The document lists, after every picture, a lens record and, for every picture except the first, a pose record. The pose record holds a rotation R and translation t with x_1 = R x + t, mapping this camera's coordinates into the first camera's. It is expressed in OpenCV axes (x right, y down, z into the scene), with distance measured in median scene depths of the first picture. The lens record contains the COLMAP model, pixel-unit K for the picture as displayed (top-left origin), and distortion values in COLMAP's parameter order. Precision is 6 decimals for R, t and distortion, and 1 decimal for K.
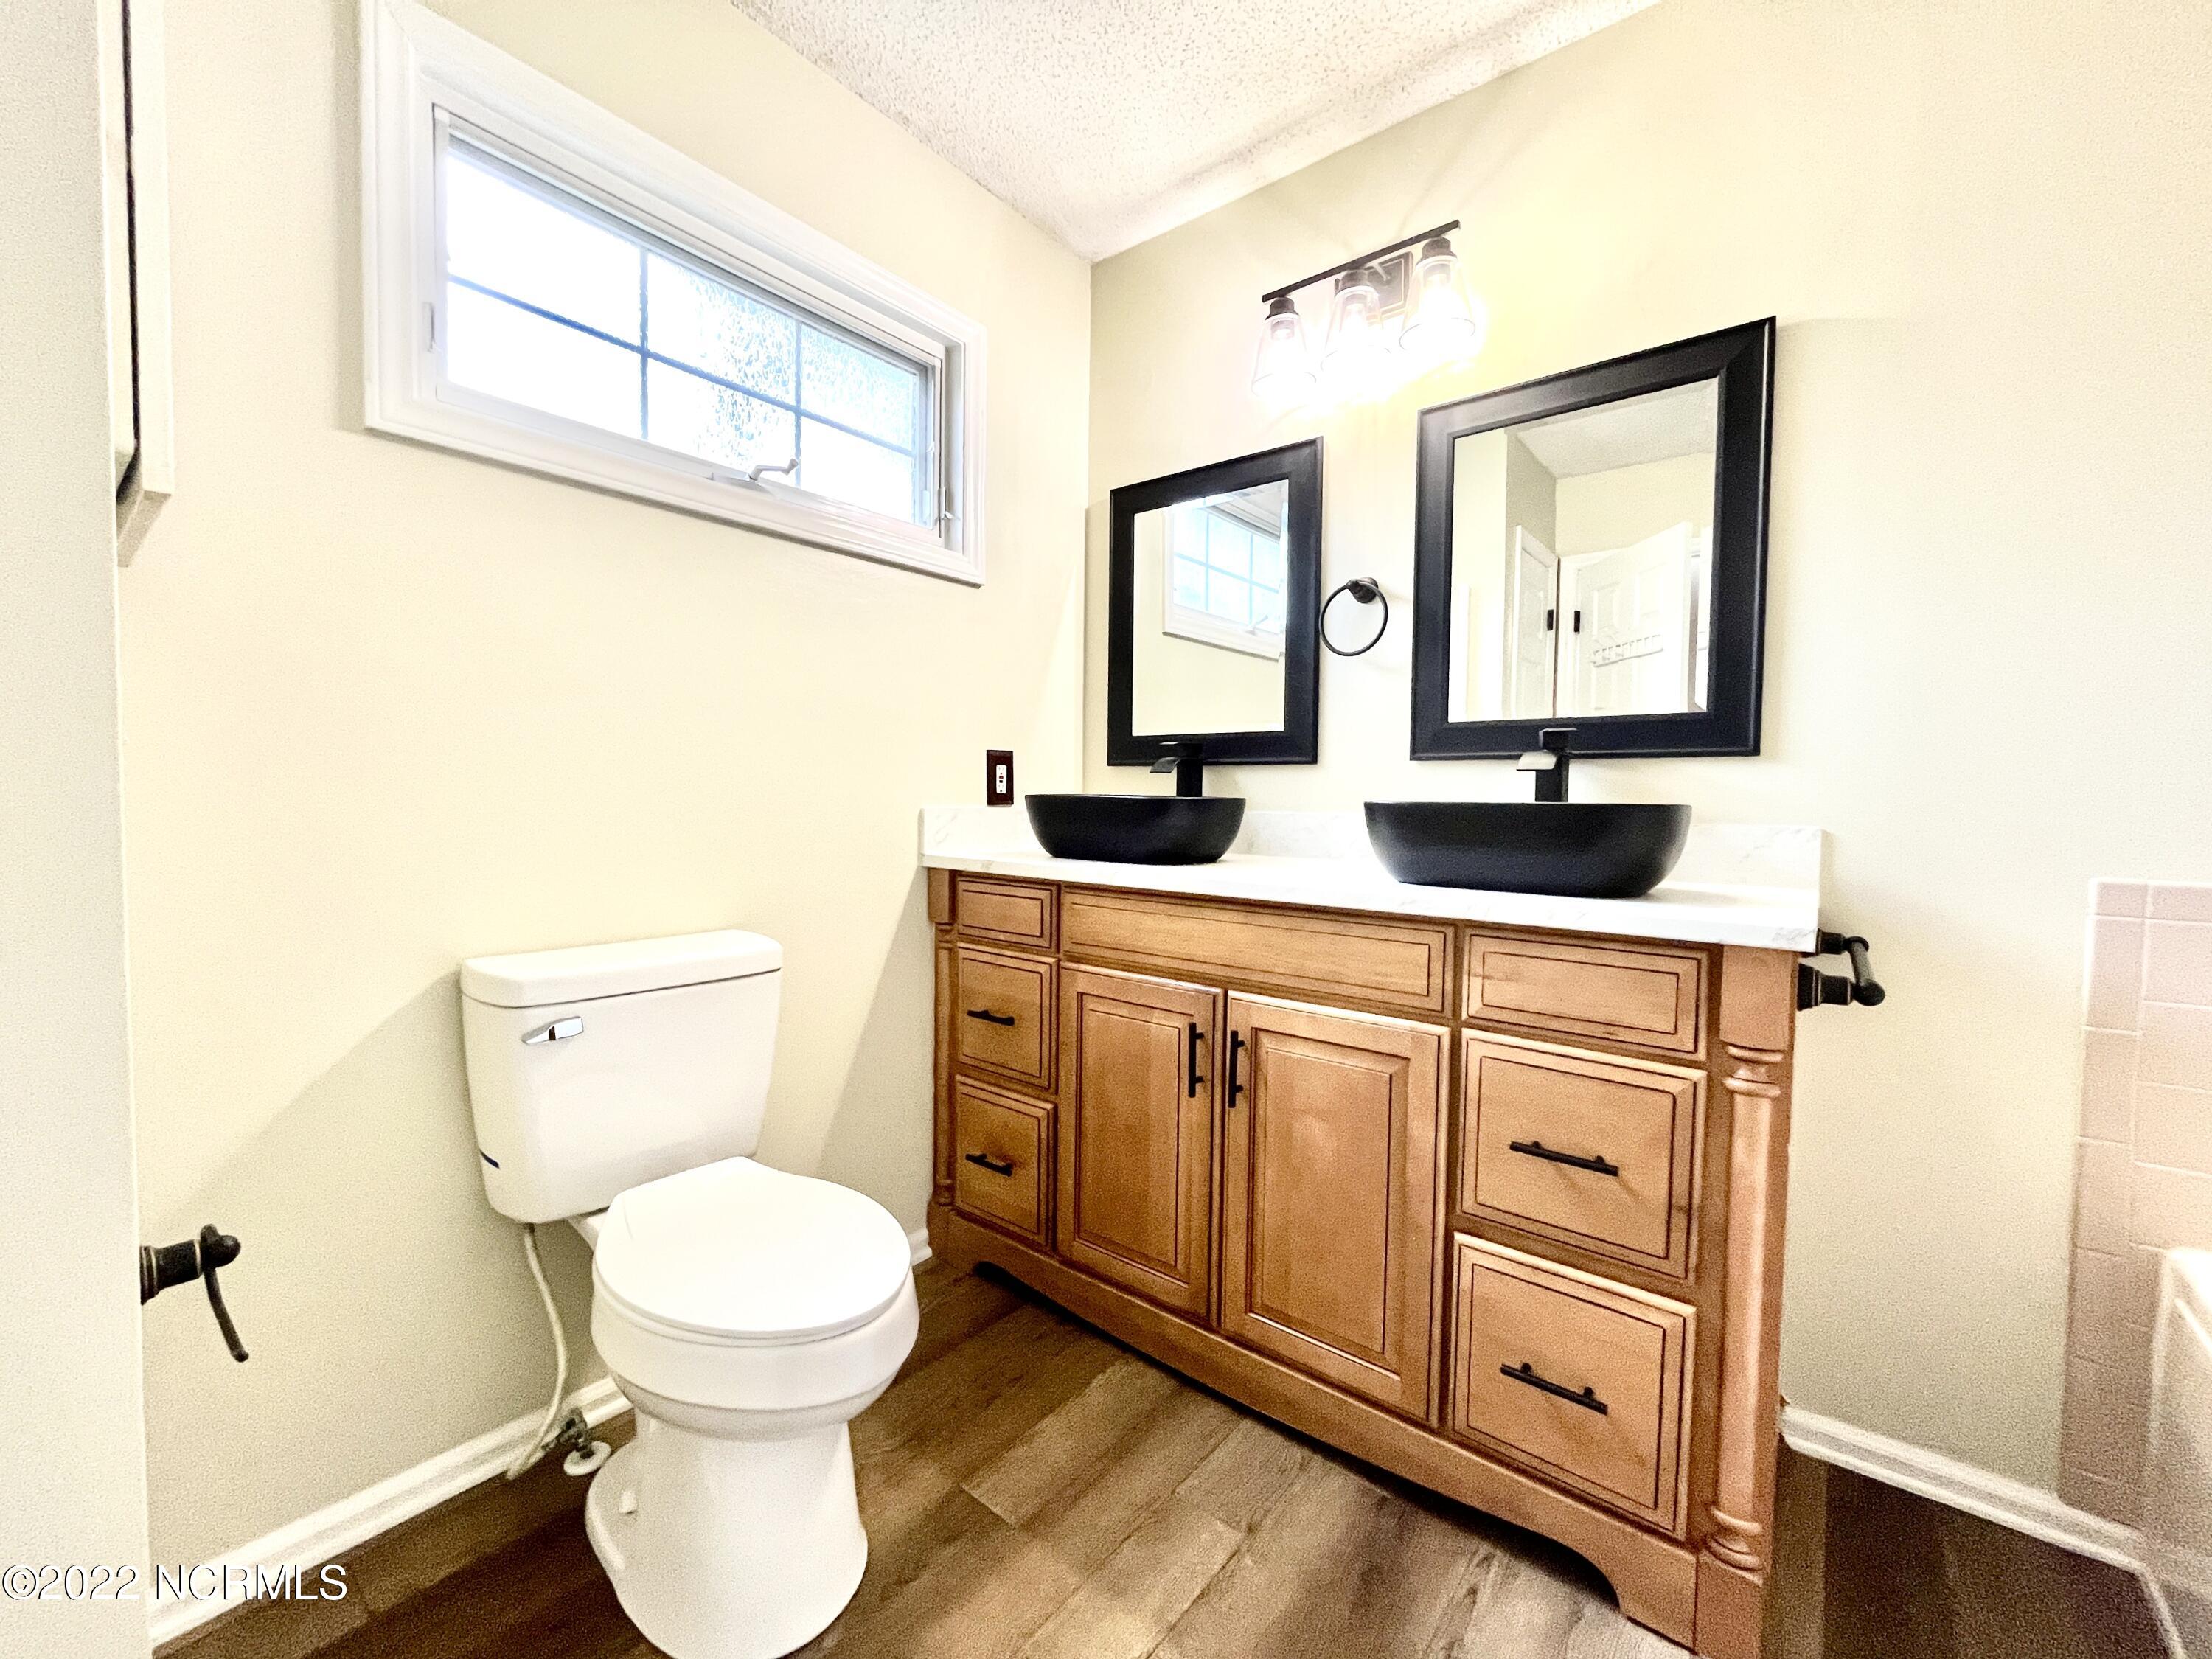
lens RADIAL K [[896.1, 0, 1103.7], [0, 896.1, 830.0], [0, 0, 1]] dist [-0.002277, -0.000159]
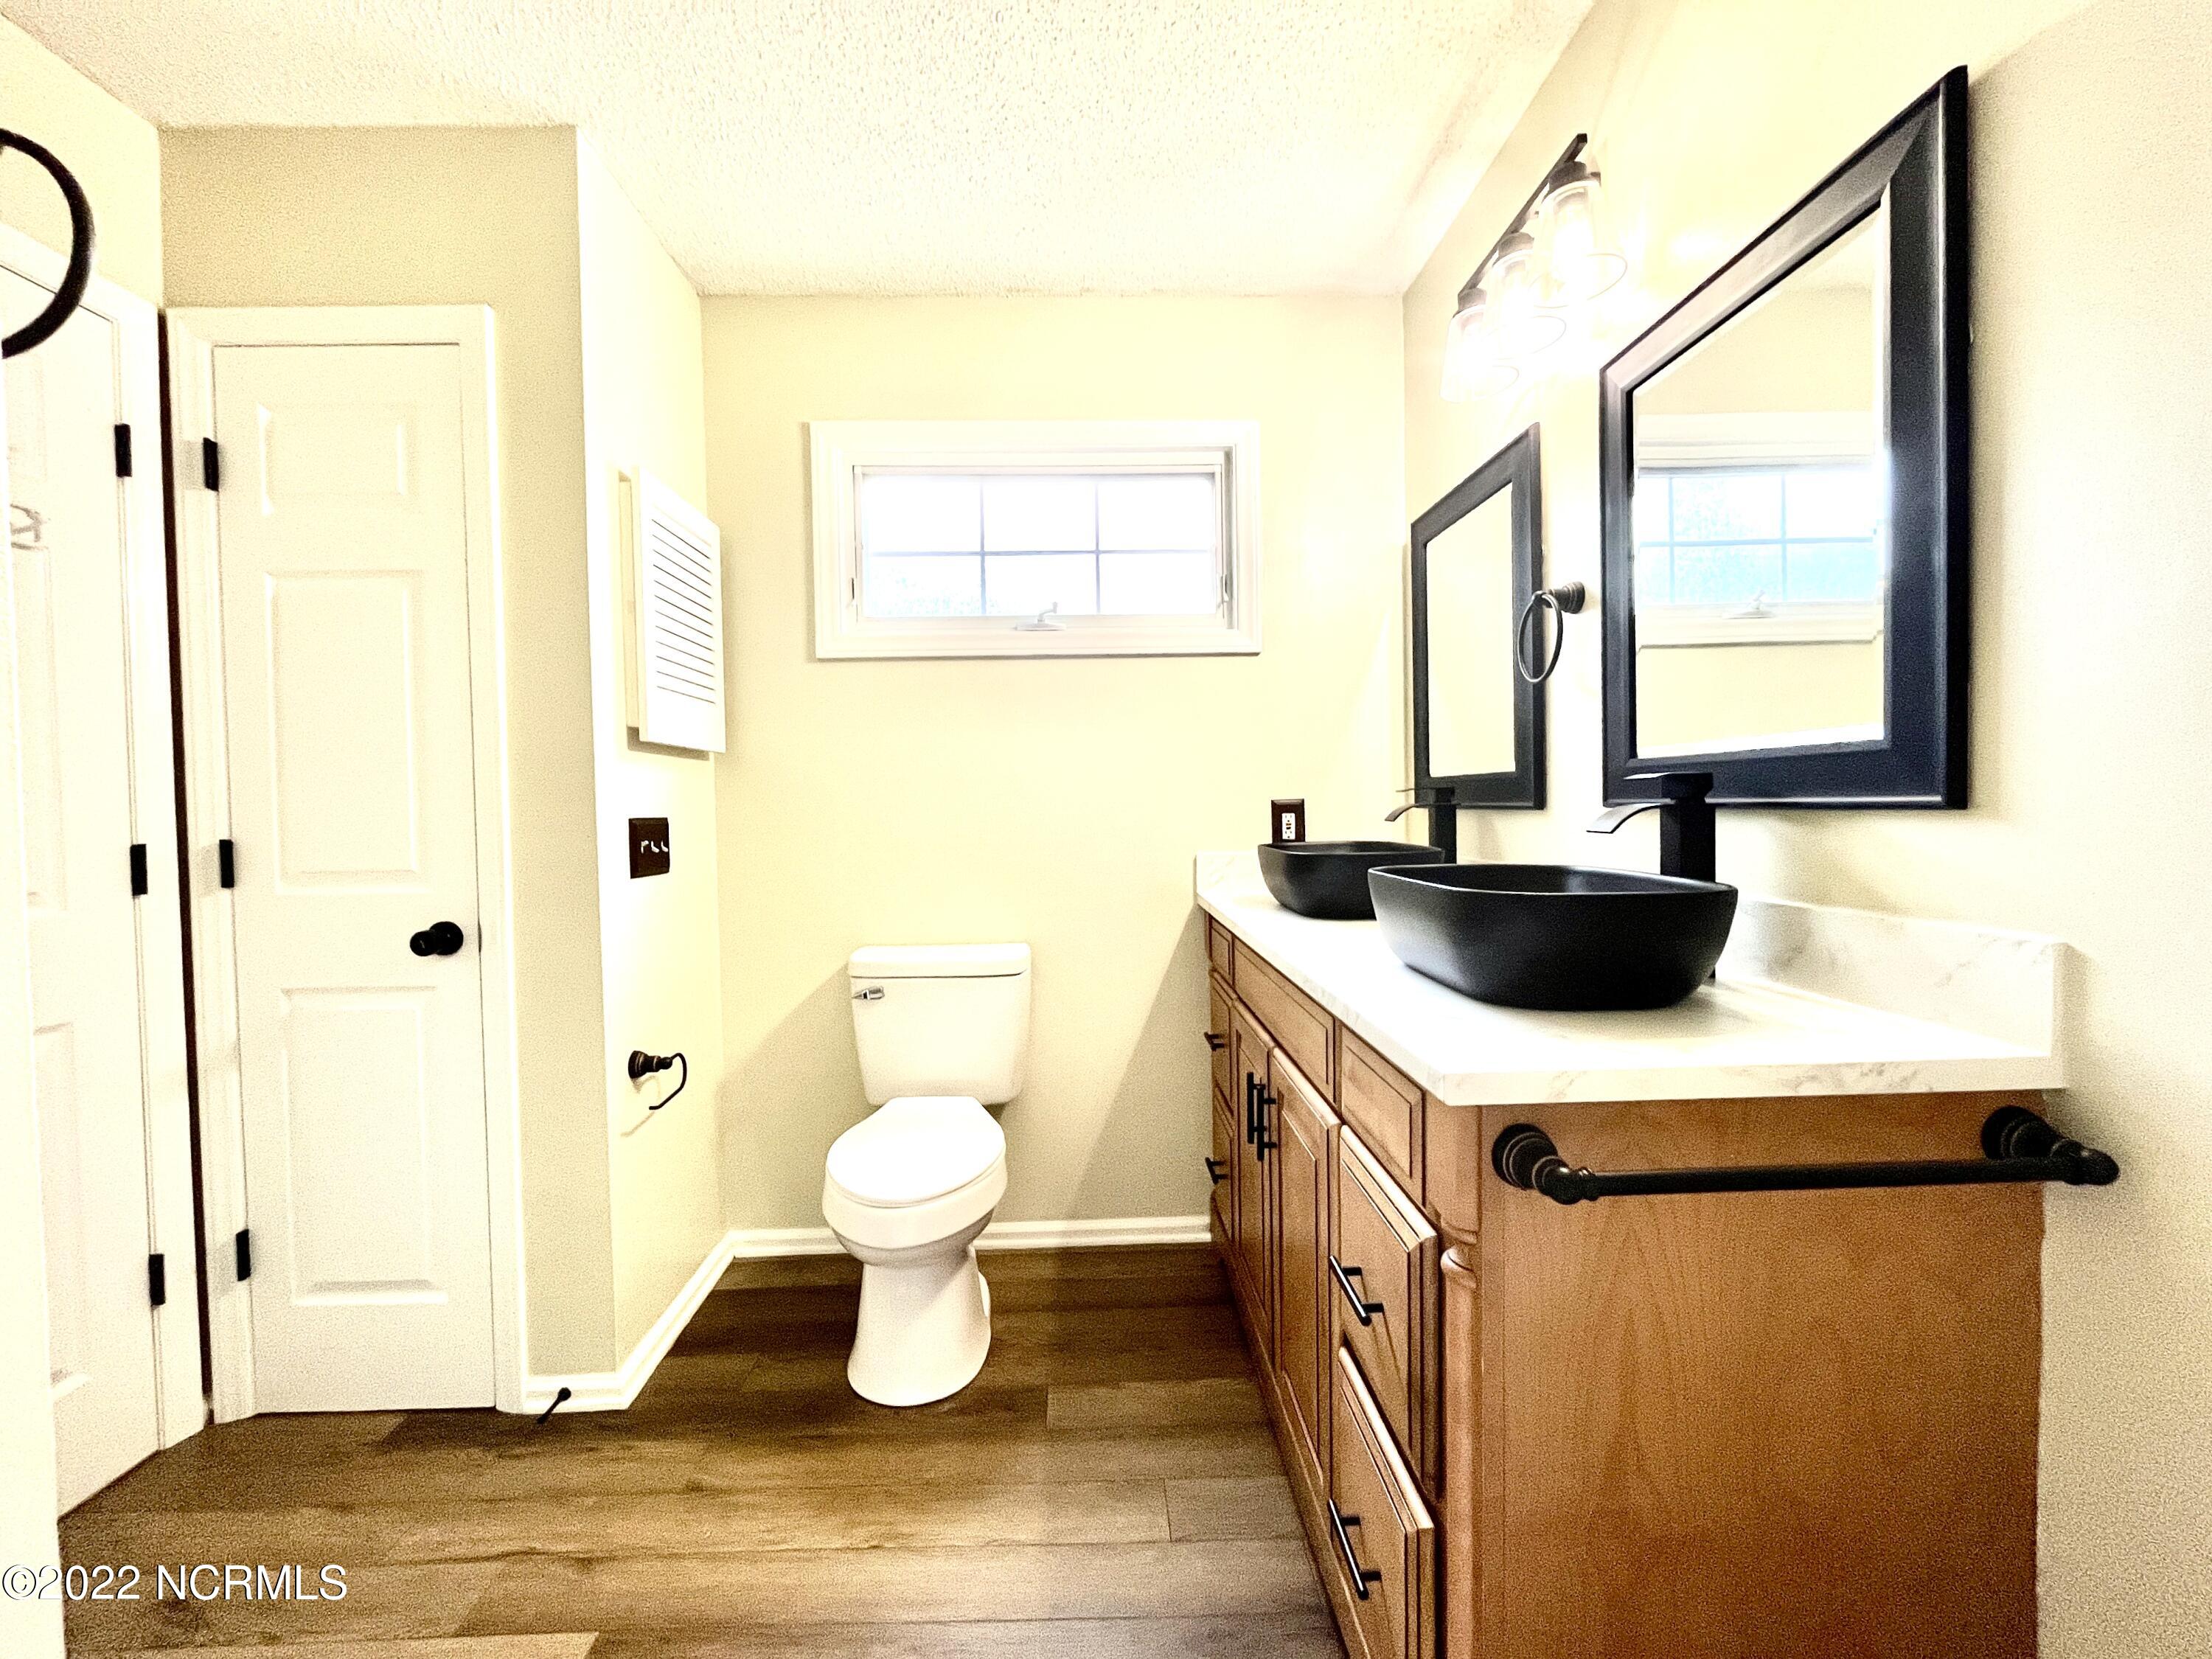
lens RADIAL K [[896.1, 0, 1104.3], [0, 896.1, 832.7], [0, 0, 1]] dist [-0.002277, -0.000159]
pose [[0.654413, -0.001493, -0.756136, 0.711940], [-0.002256, 0.999990, -0.003927, -0.057216], [0.756134, 0.004275, 0.654403, 0.163008]]
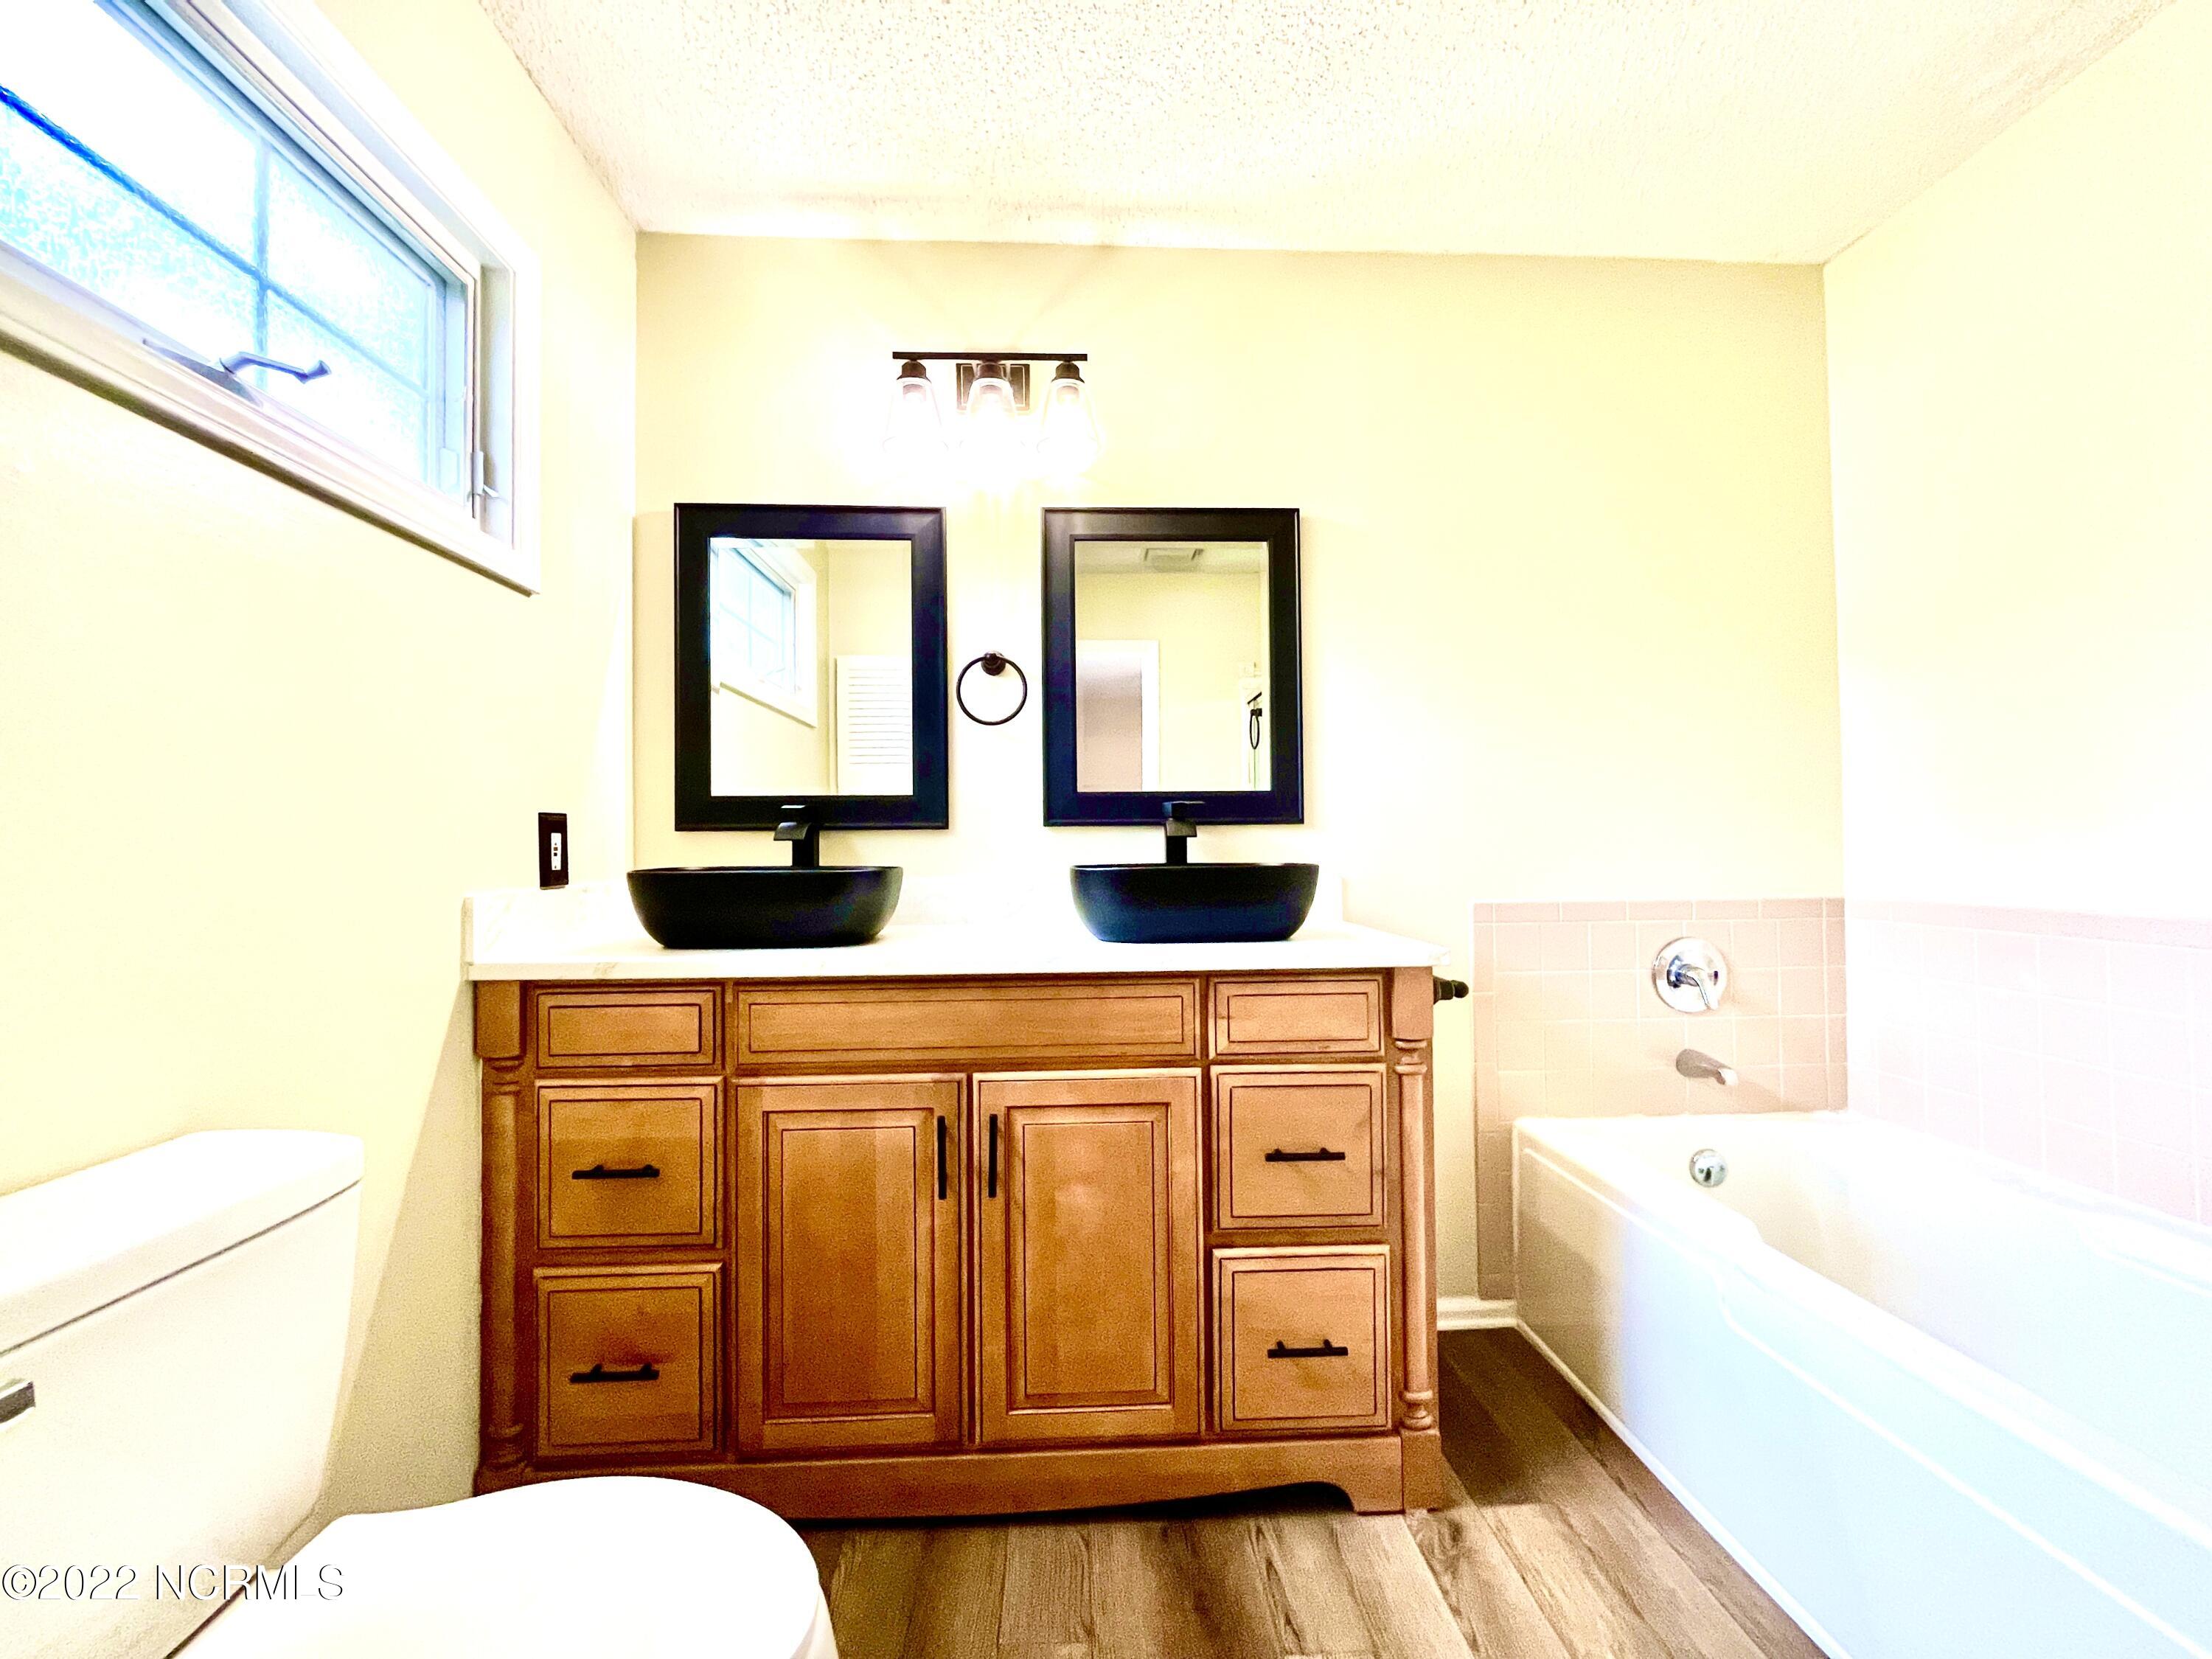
lens RADIAL K [[896.1, 0, 1106.0], [0, 896.1, 829.7], [0, 0, 1]] dist [-0.002277, -0.000159]
pose [[0.740696, -0.008125, 0.671791, -0.354068], [0.045871, 0.998205, -0.038502, -0.031963], [-0.670272, 0.059334, 0.739740, 0.173547]]
